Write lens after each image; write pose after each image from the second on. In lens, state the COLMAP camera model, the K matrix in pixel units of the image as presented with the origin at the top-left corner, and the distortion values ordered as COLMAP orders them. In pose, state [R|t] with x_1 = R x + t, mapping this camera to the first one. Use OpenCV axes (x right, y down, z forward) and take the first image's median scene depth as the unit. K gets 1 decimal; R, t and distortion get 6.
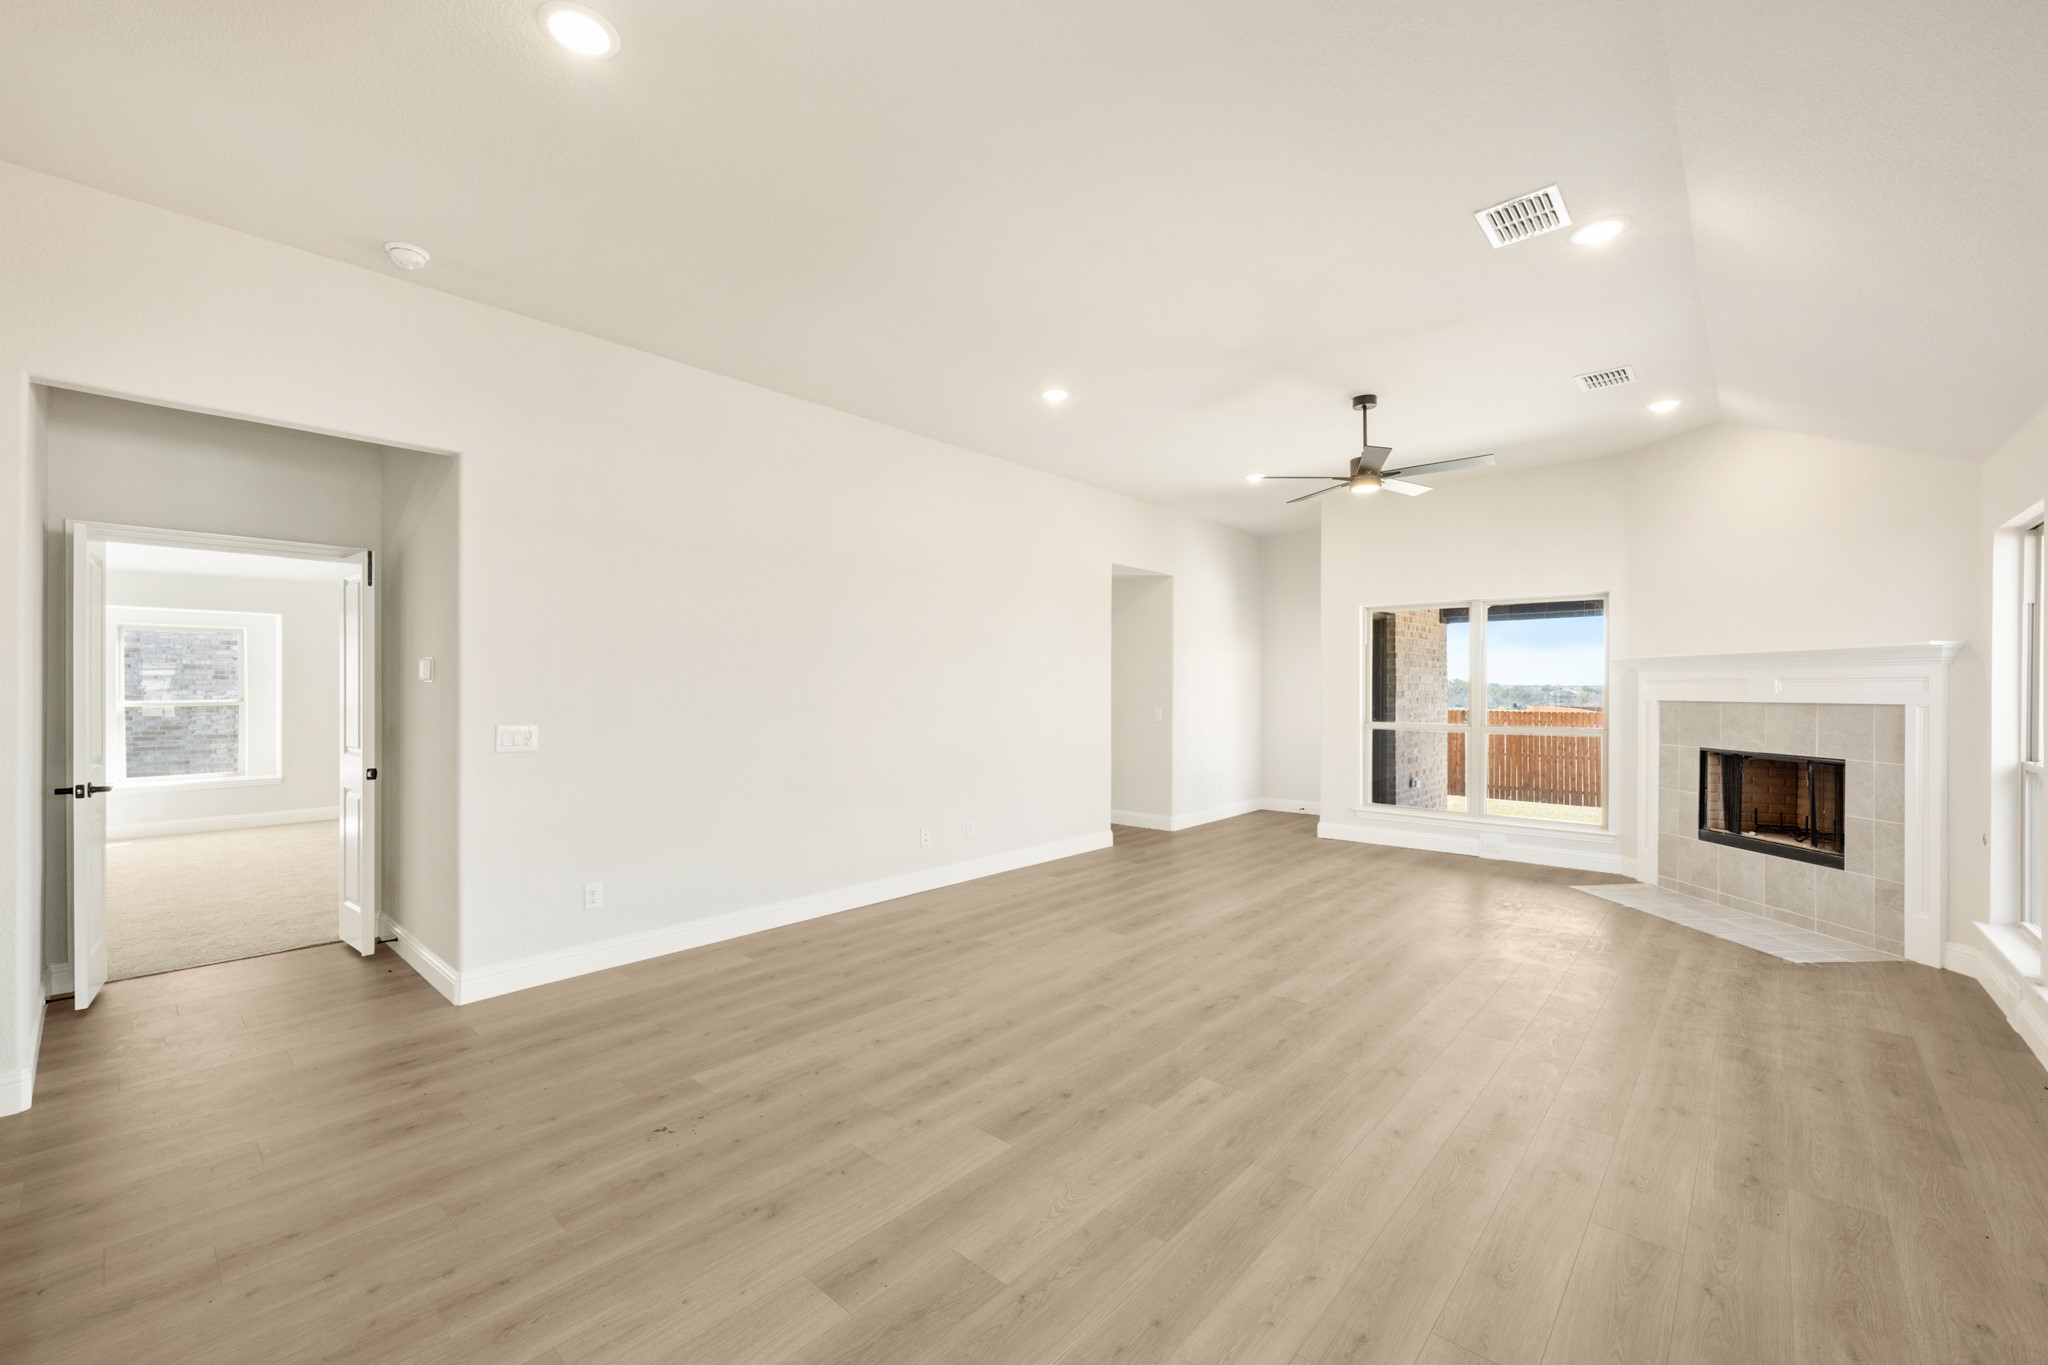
lens RADIAL K [[825.6, 0, 1020.5], [0, 825.6, 691.0], [0, 0, 1]] dist [-0.001290, -0.000332]
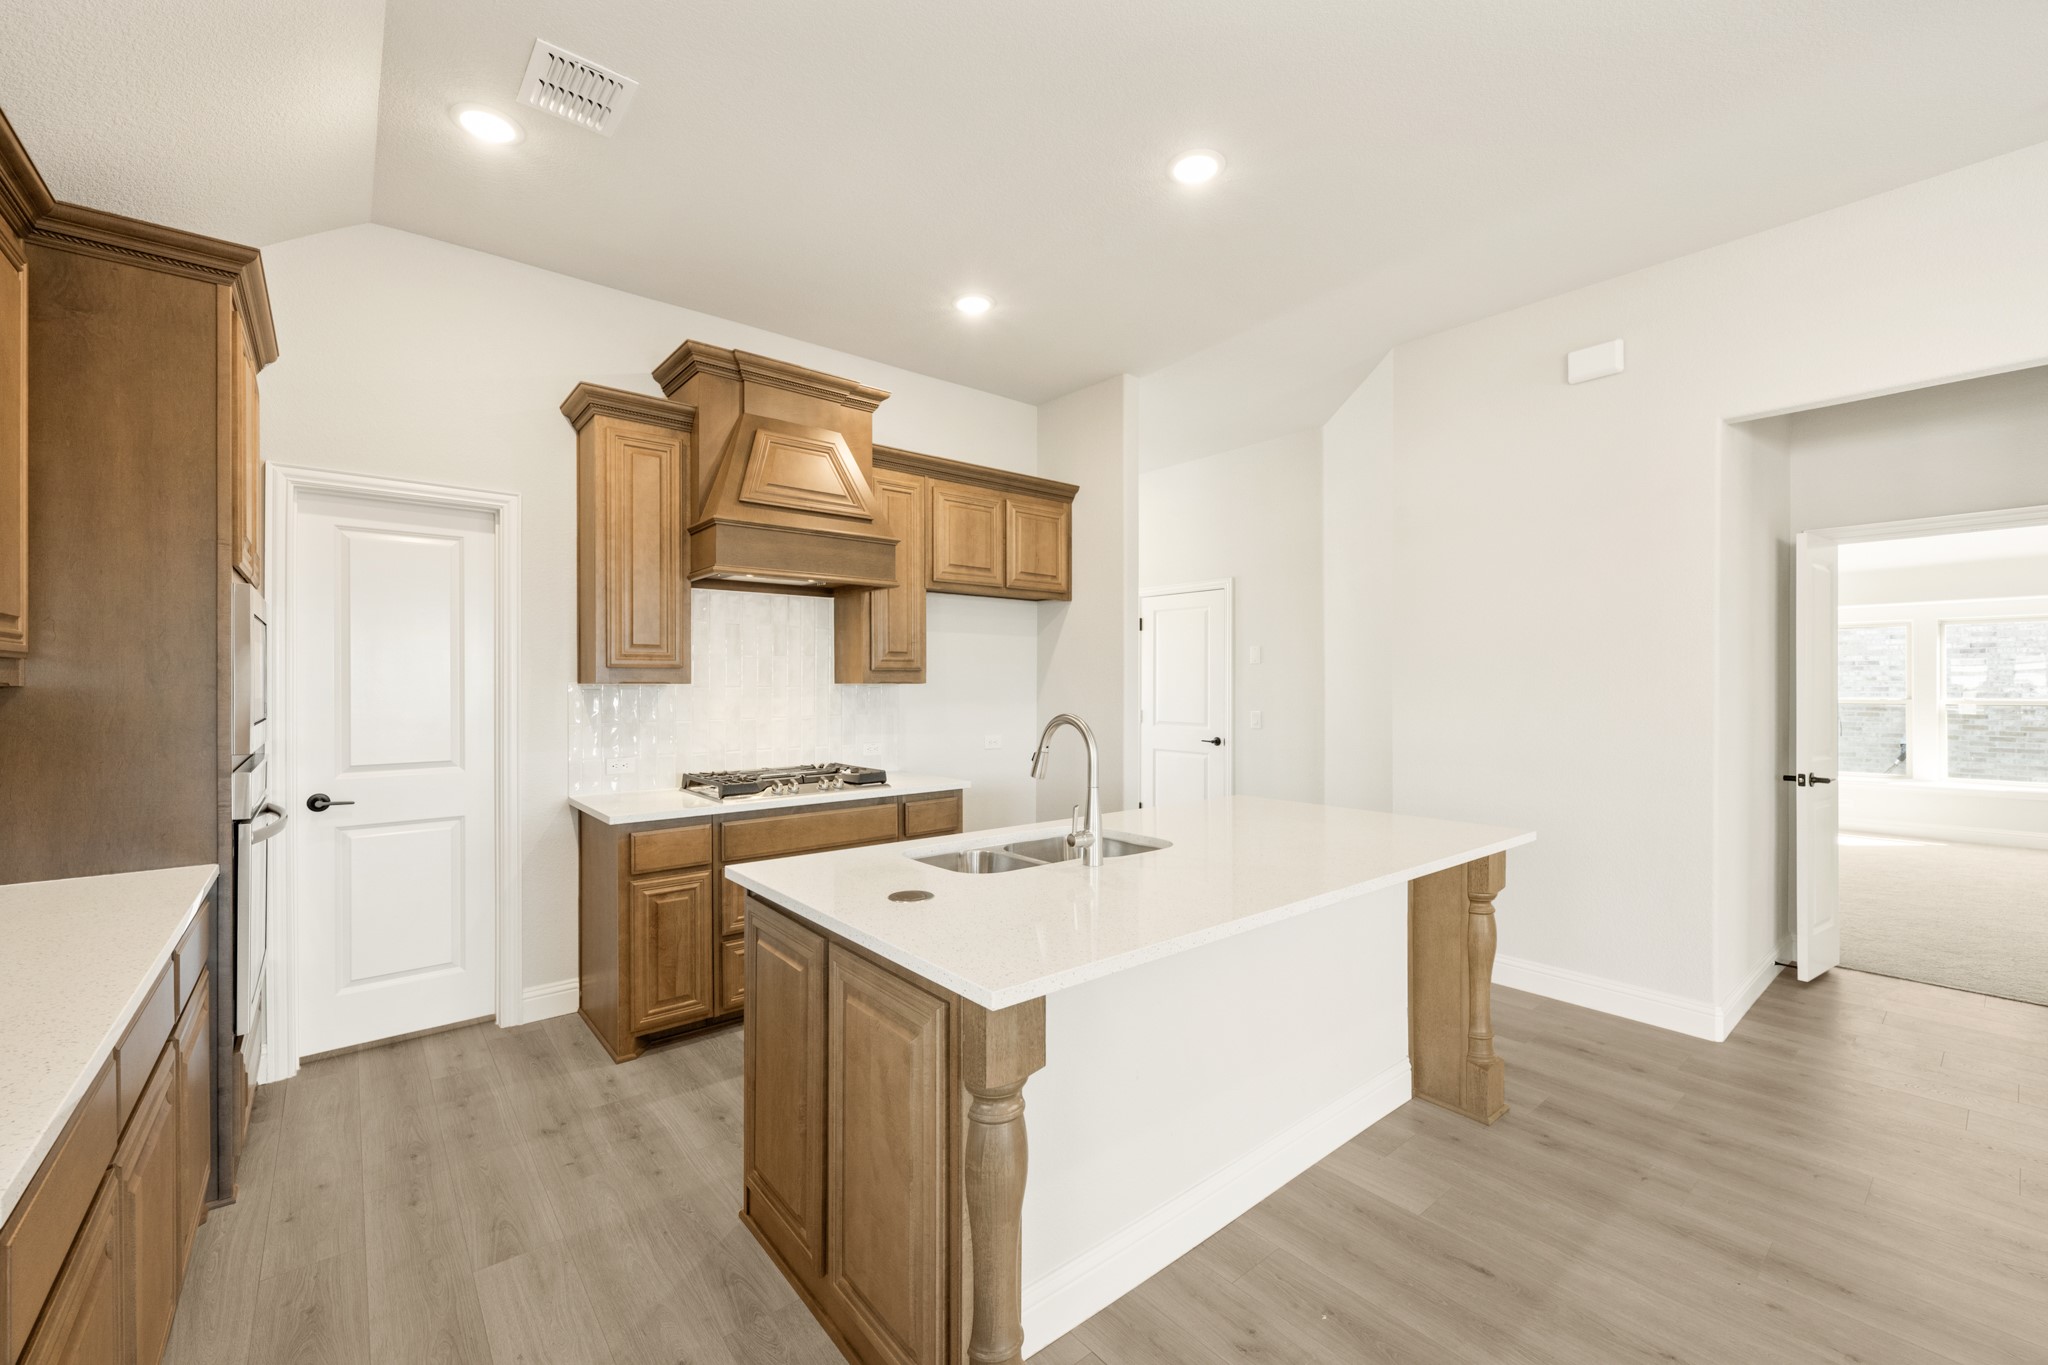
lens RADIAL K [[829.2, 0, 1026.9], [0, 829.2, 685.1], [0, 0, 1]] dist [-0.000573, -0.000036]
pose [[-0.144783, -0.000986, -0.989463, 0.068217], [-0.002919, 0.999996, -0.000570, 0.000237], [0.989459, 0.002806, -0.144785, 0.112985]]
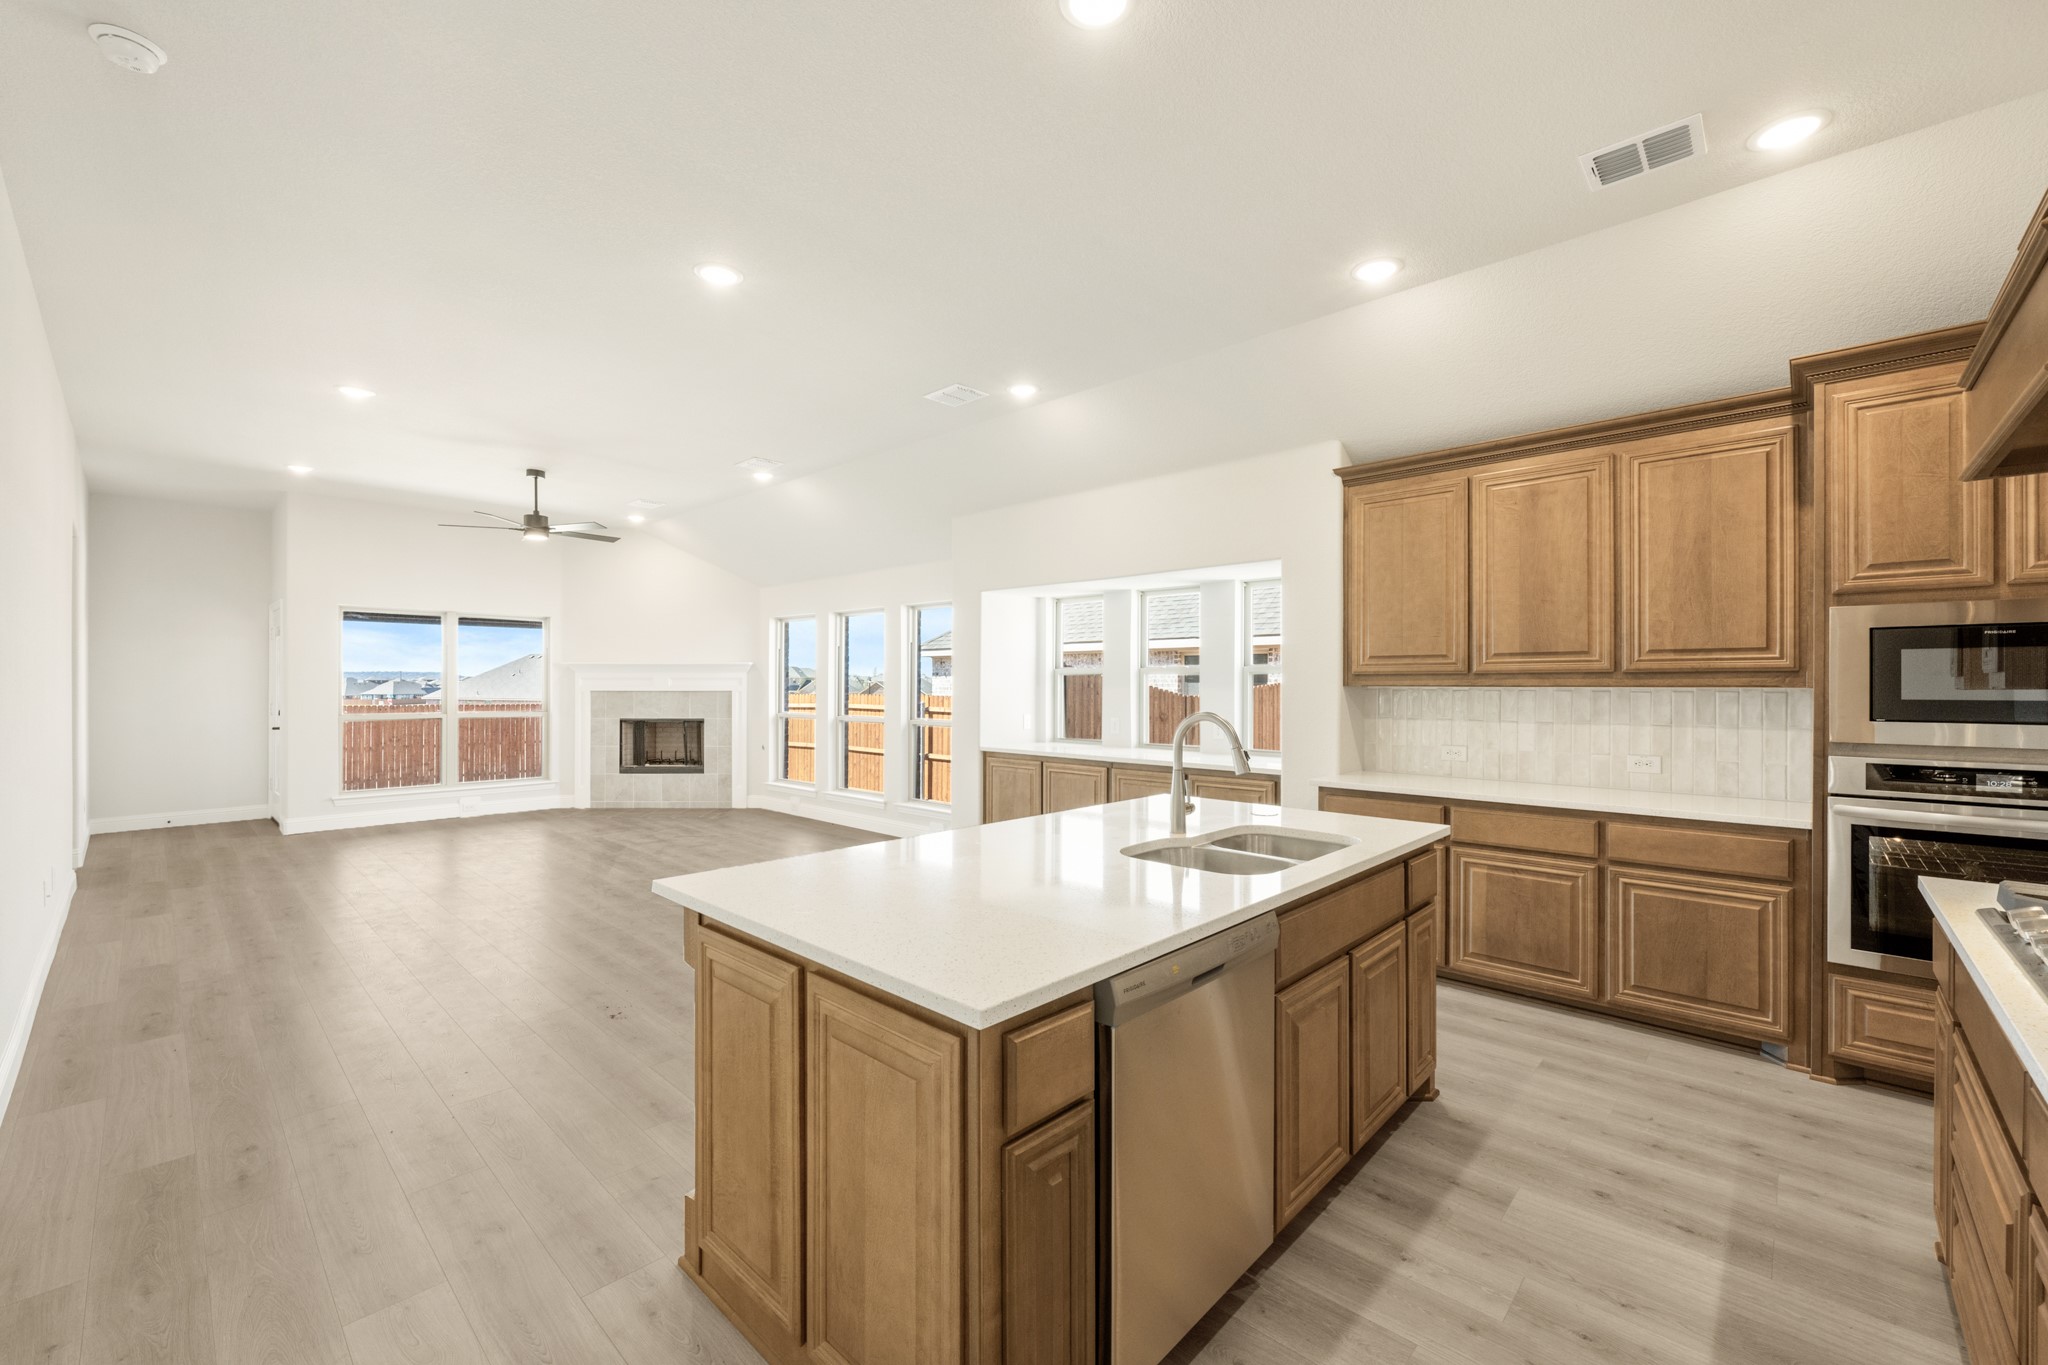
lens RADIAL K [[824.7, 0, 1017.7], [0, 824.7, 684.8], [0, 0, 1]] dist [-0.000327, -0.000031]
pose [[0.026457, -0.001497, 0.999649, -1.004784], [0.001100, 0.999998, 0.001469, -0.001825], [-0.999649, 0.001060, 0.026459, 0.180261]]
